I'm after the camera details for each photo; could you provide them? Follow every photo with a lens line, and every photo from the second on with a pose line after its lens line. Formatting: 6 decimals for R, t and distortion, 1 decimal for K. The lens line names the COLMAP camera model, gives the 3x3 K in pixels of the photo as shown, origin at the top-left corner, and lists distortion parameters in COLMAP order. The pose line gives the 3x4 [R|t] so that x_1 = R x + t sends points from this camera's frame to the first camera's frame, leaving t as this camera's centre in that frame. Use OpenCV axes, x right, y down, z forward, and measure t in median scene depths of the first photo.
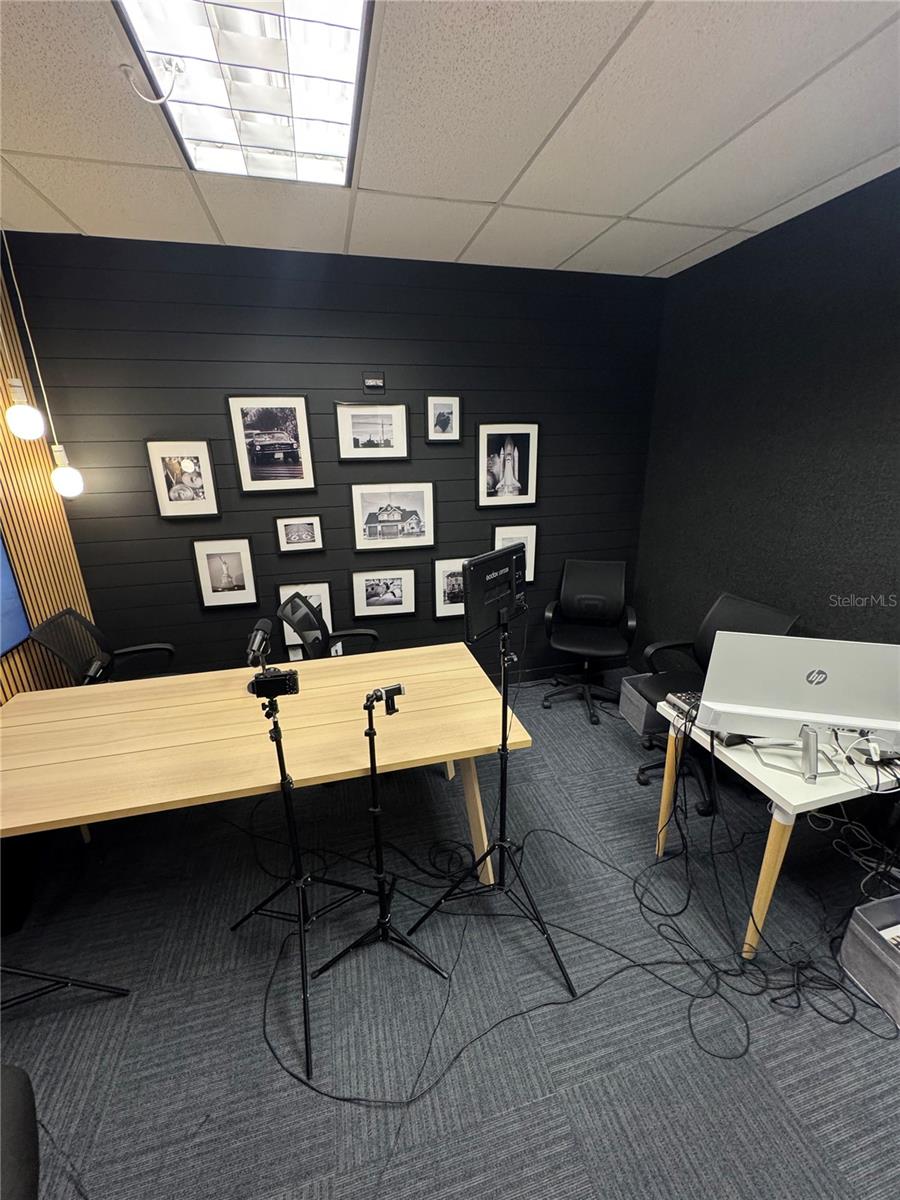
lens RADIAL K [[483.8, 0, 450.0], [0, 483.8, 600.0], [0, 0, 1]] dist [-0.000045, 0.000128]
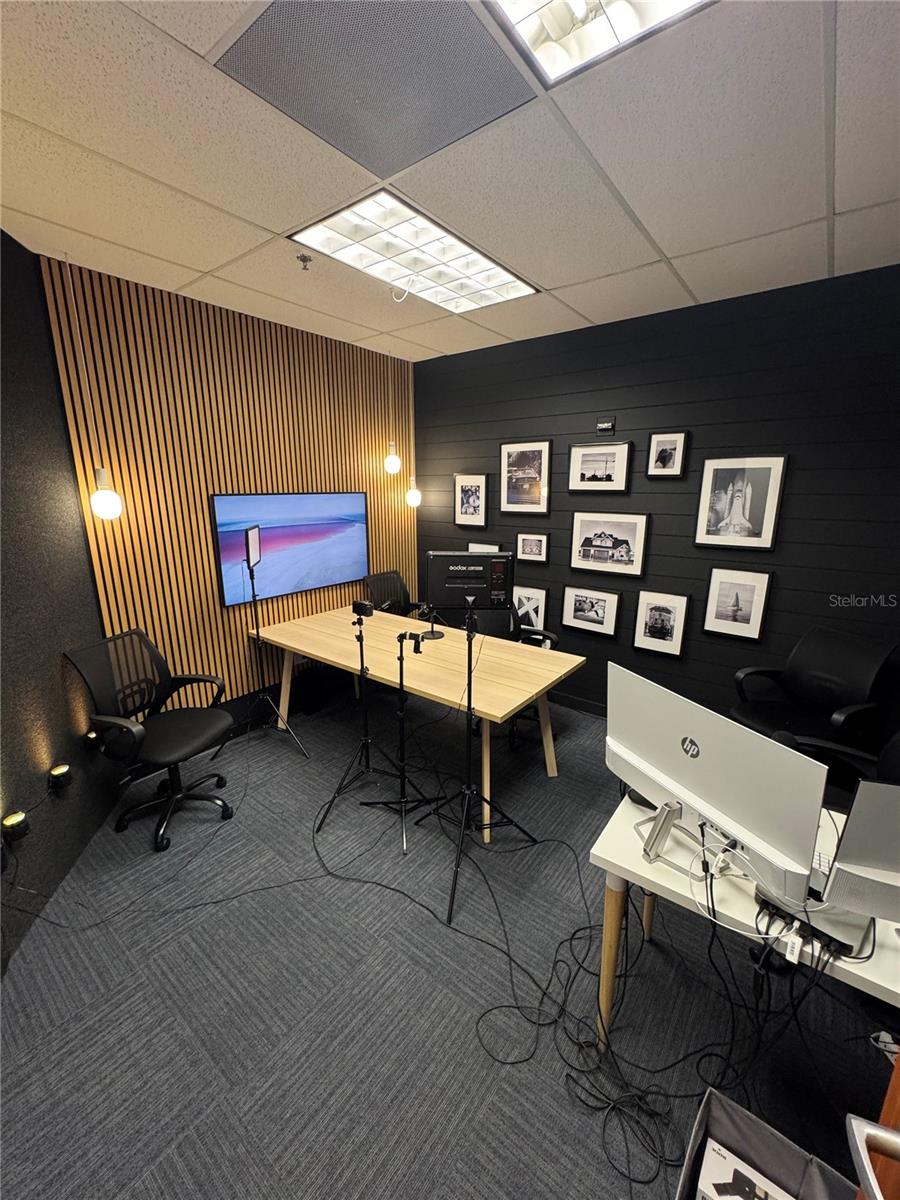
lens RADIAL K [[483.8, 0, 450.0], [0, 483.8, 600.0], [0, 0, 1]] dist [-0.000045, 0.000128]
pose [[0.607272, 0.199814, -0.768957, 0.558944], [-0.255415, 0.965579, 0.049196, -0.011272], [0.752319, 0.166528, 0.637405, 0.055141]]
